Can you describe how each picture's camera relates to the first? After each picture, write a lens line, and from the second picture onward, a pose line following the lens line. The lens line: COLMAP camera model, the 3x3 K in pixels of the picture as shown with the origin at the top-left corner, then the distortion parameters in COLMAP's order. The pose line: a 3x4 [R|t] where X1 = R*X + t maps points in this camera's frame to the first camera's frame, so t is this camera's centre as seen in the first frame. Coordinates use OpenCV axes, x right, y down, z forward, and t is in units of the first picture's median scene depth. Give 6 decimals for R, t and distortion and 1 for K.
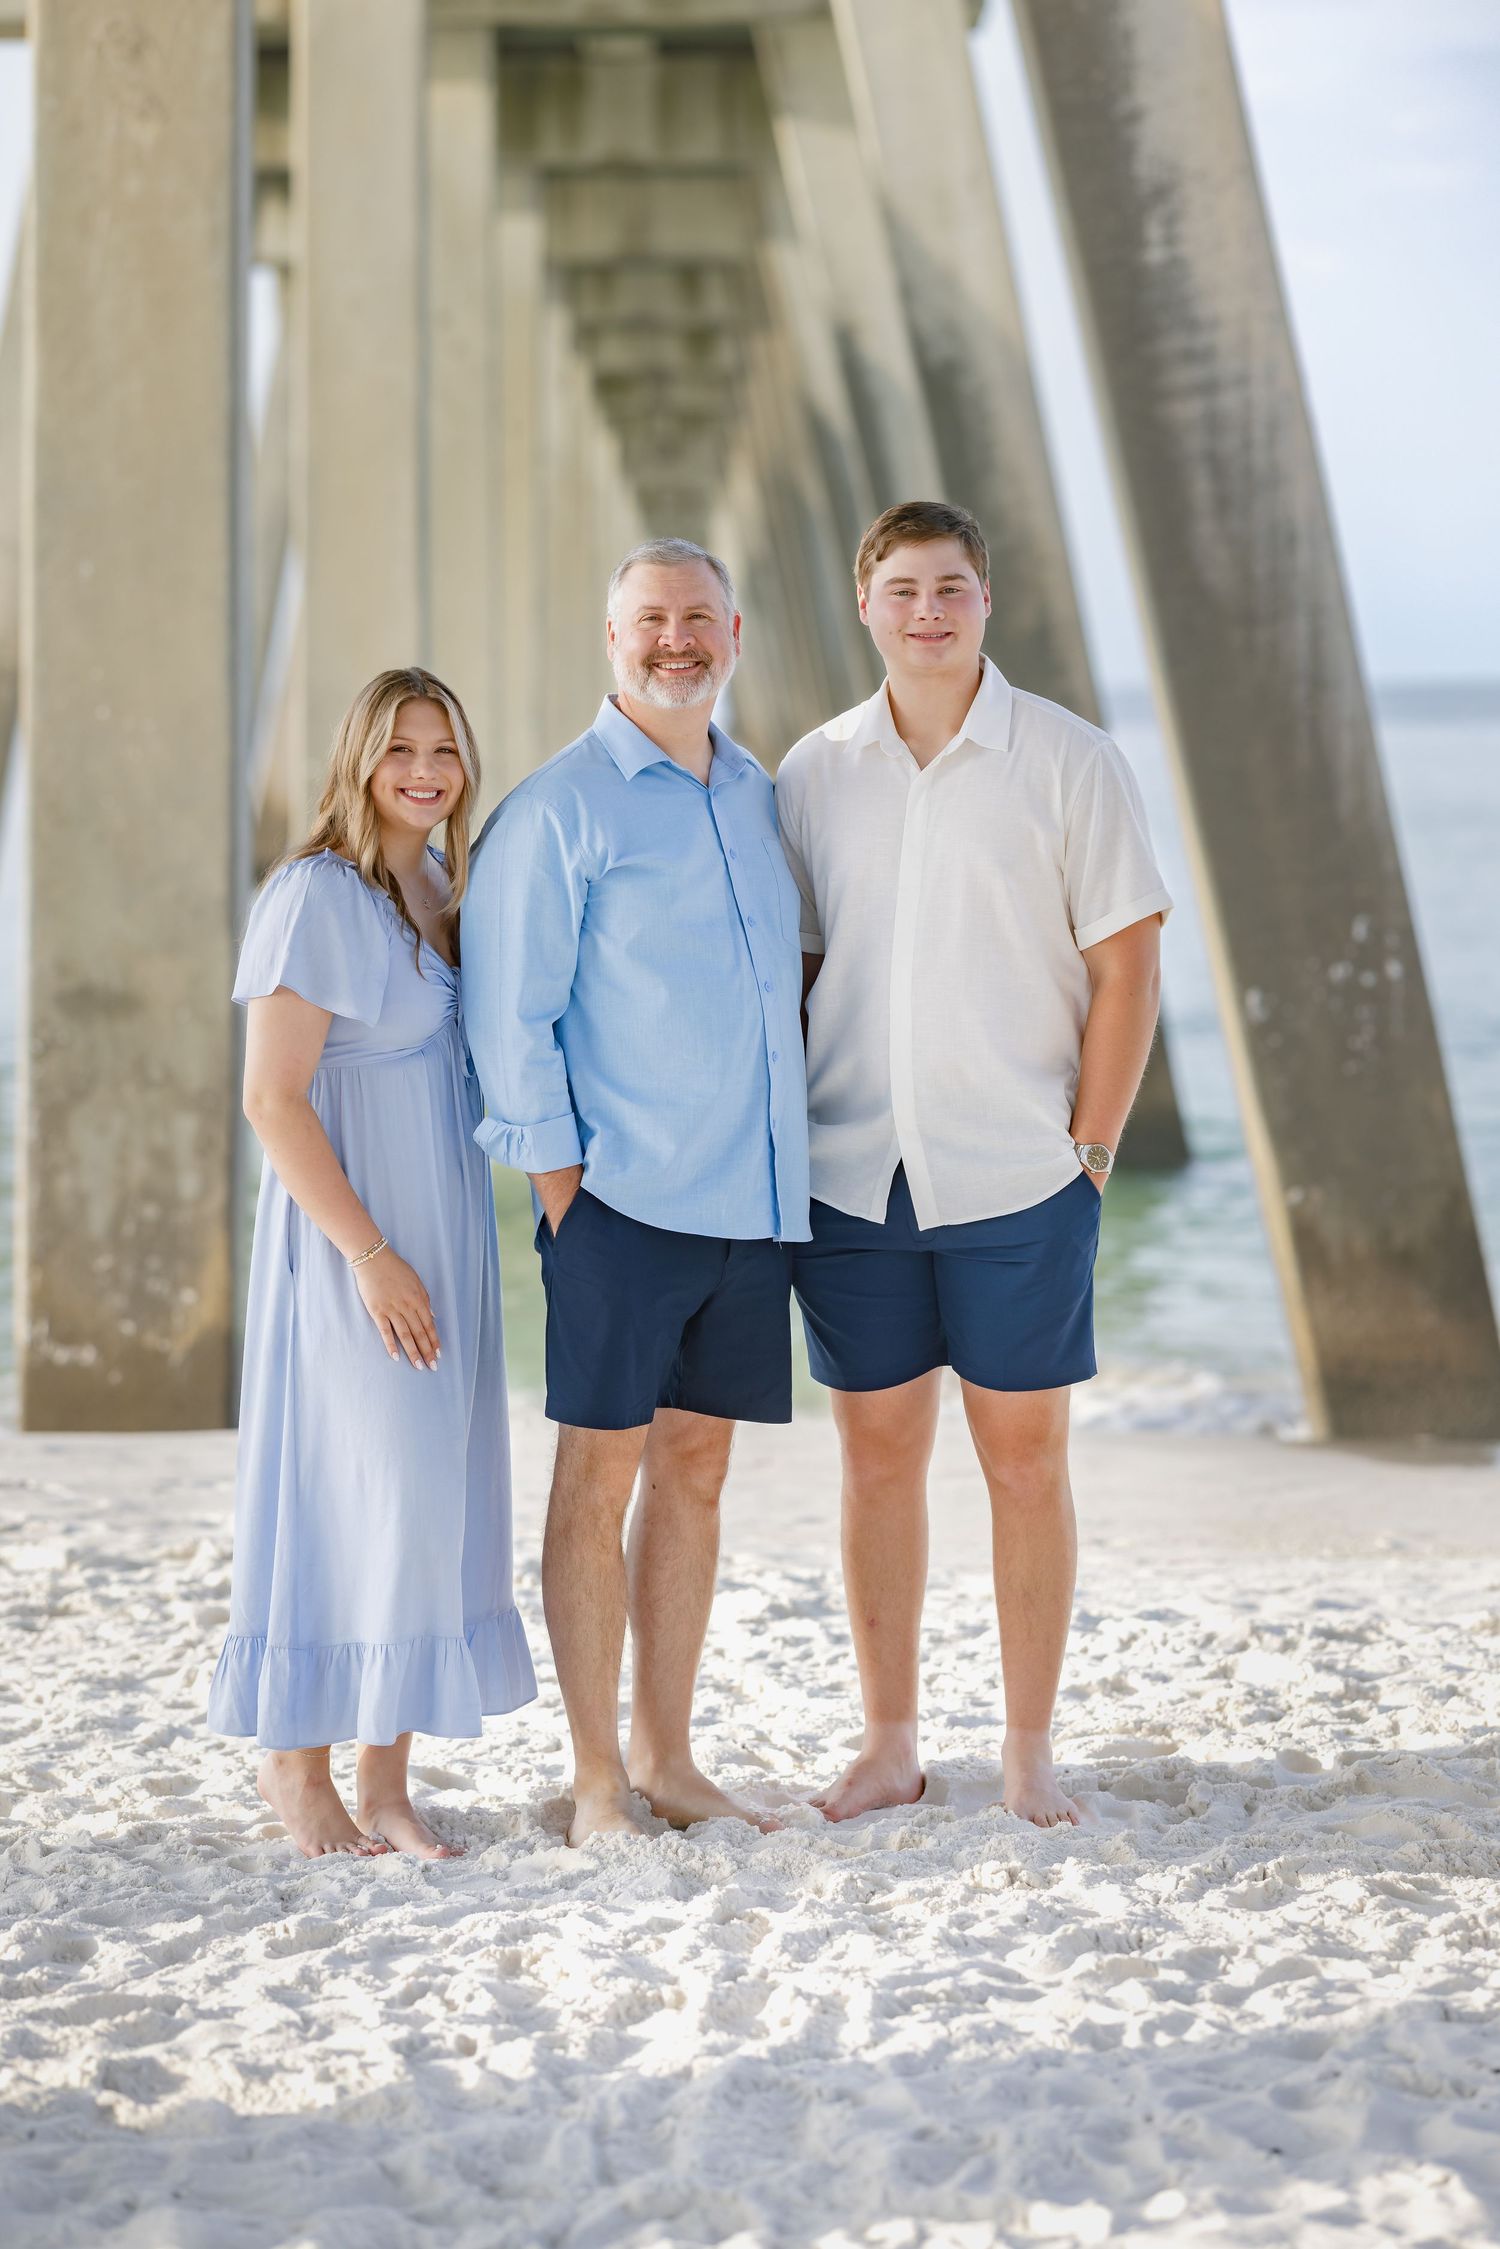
lens RADIAL K [[6245.4, 0, 743.0], [0, 6245.4, 1050.2], [0, 0, 1]] dist [0.036167, 0.000000]
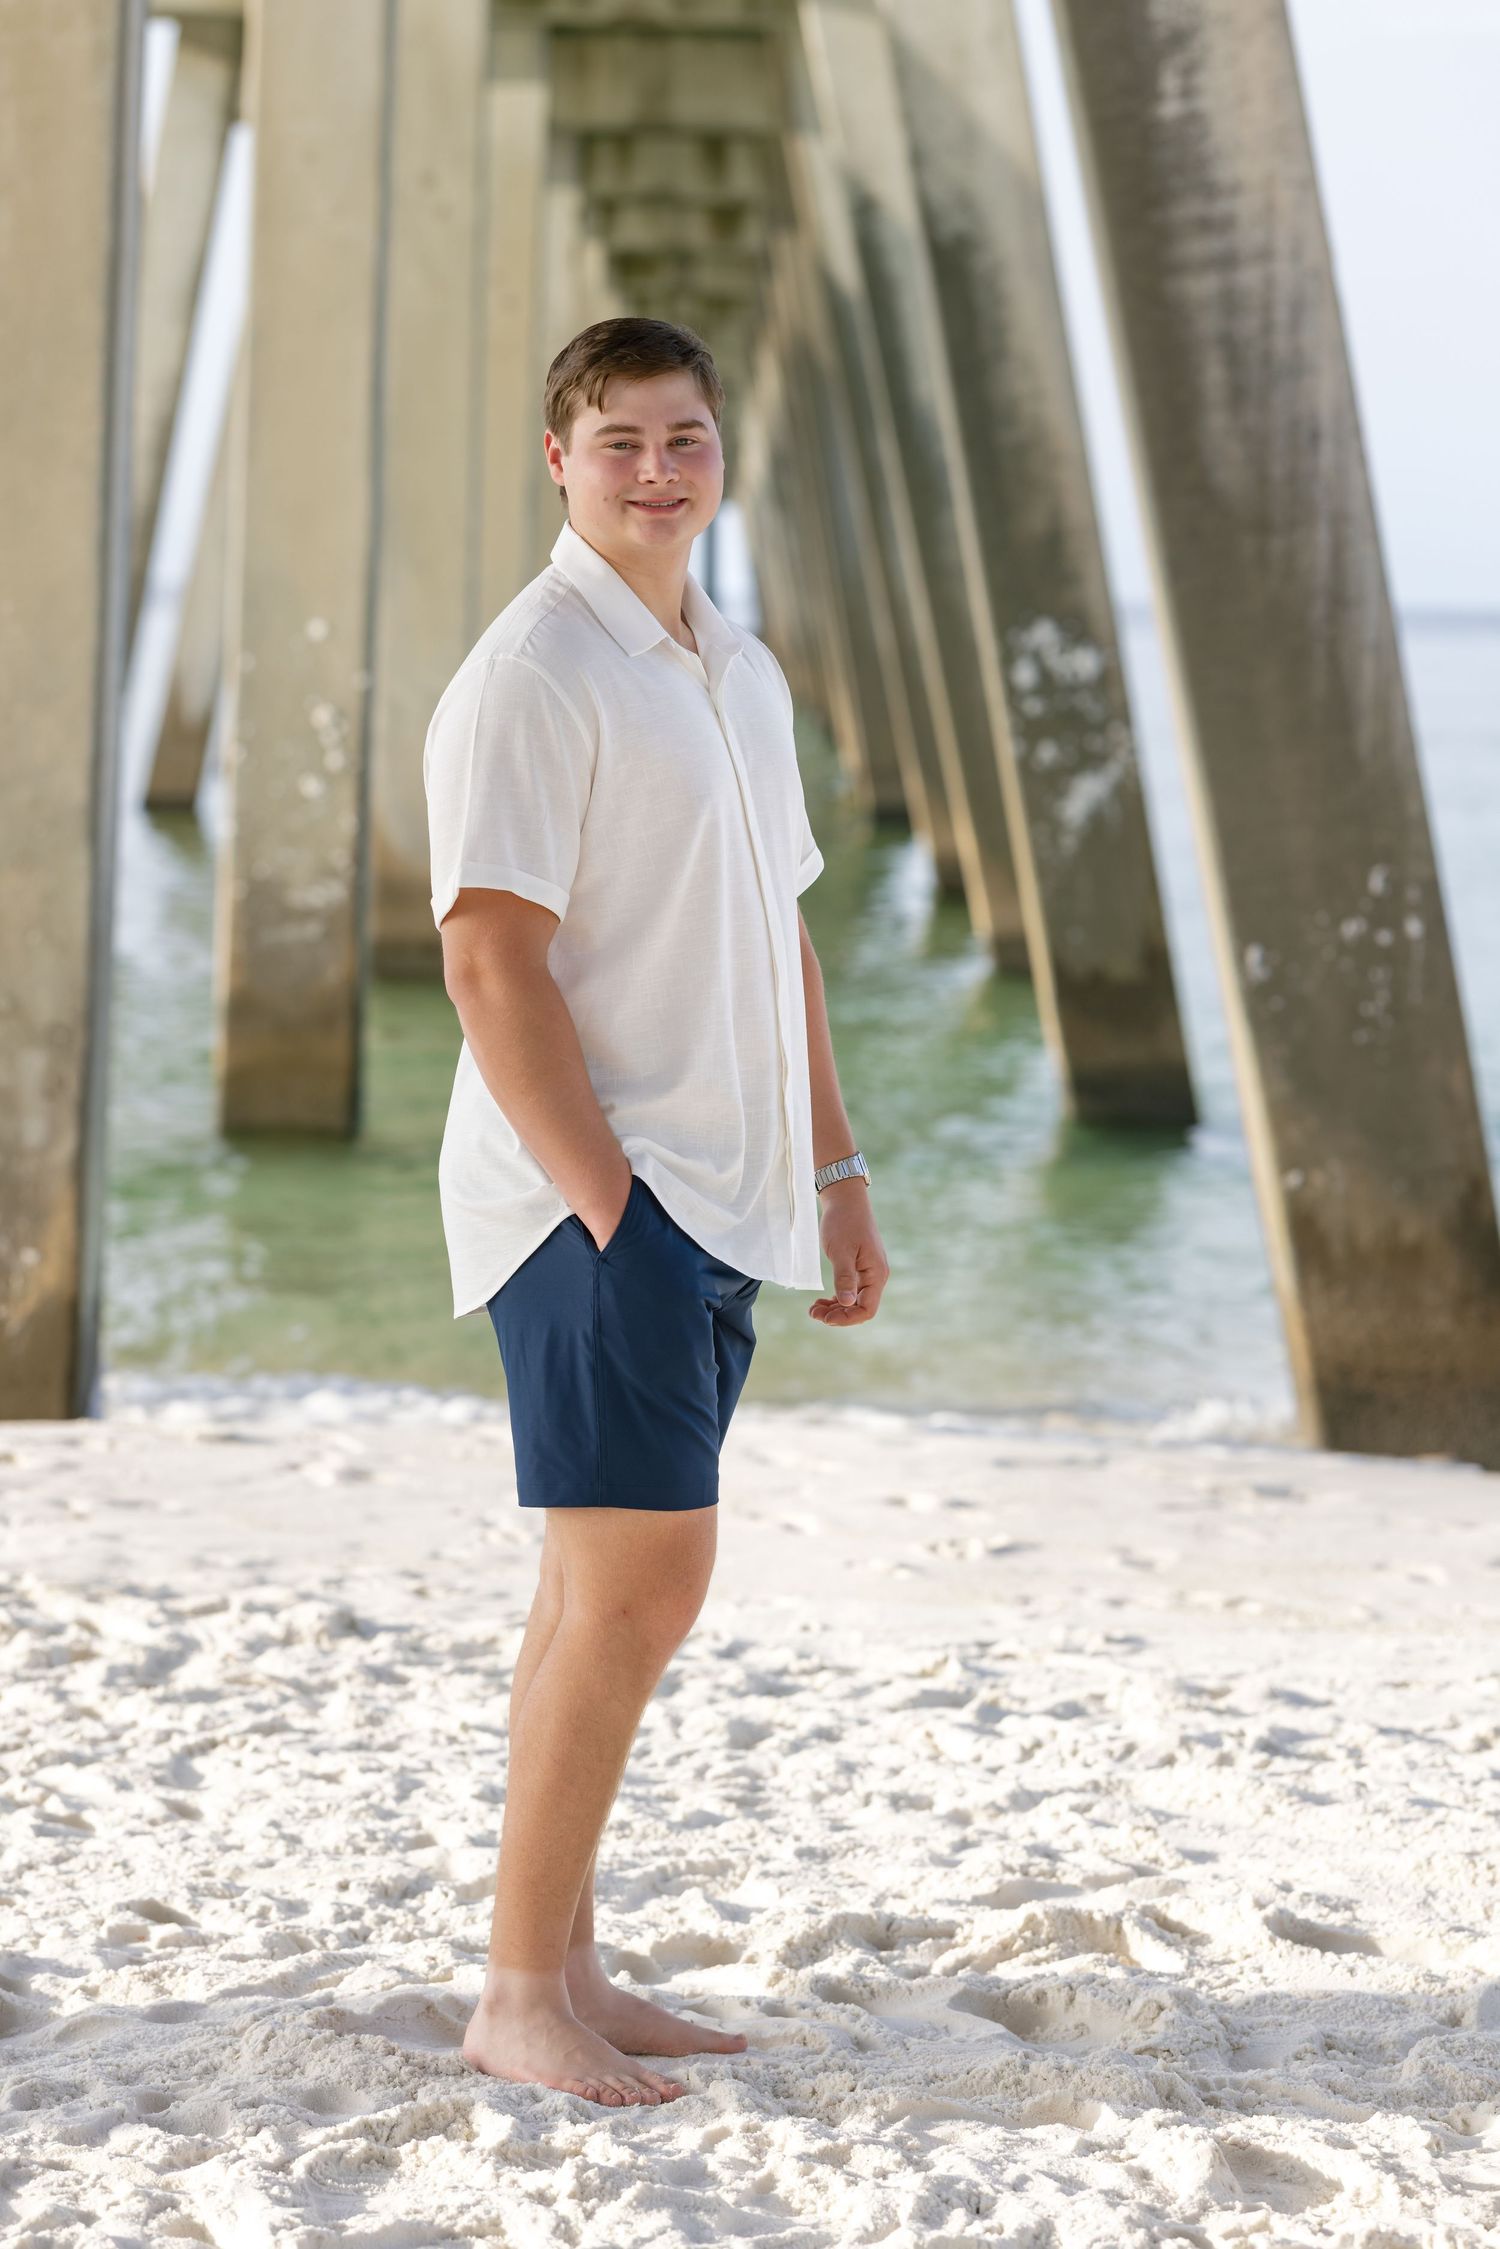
lens RADIAL K [[6245.4, 0, 599.4], [0, 6245.4, 1095.9], [0, 0, 1]] dist [0.036167, 0.000000]
pose [[0.999032, 0.032742, -0.029374, 0.016785], [-0.032051, 0.999205, 0.023696, -0.006796], [0.030126, -0.022732, 0.999288, 0.118943]]
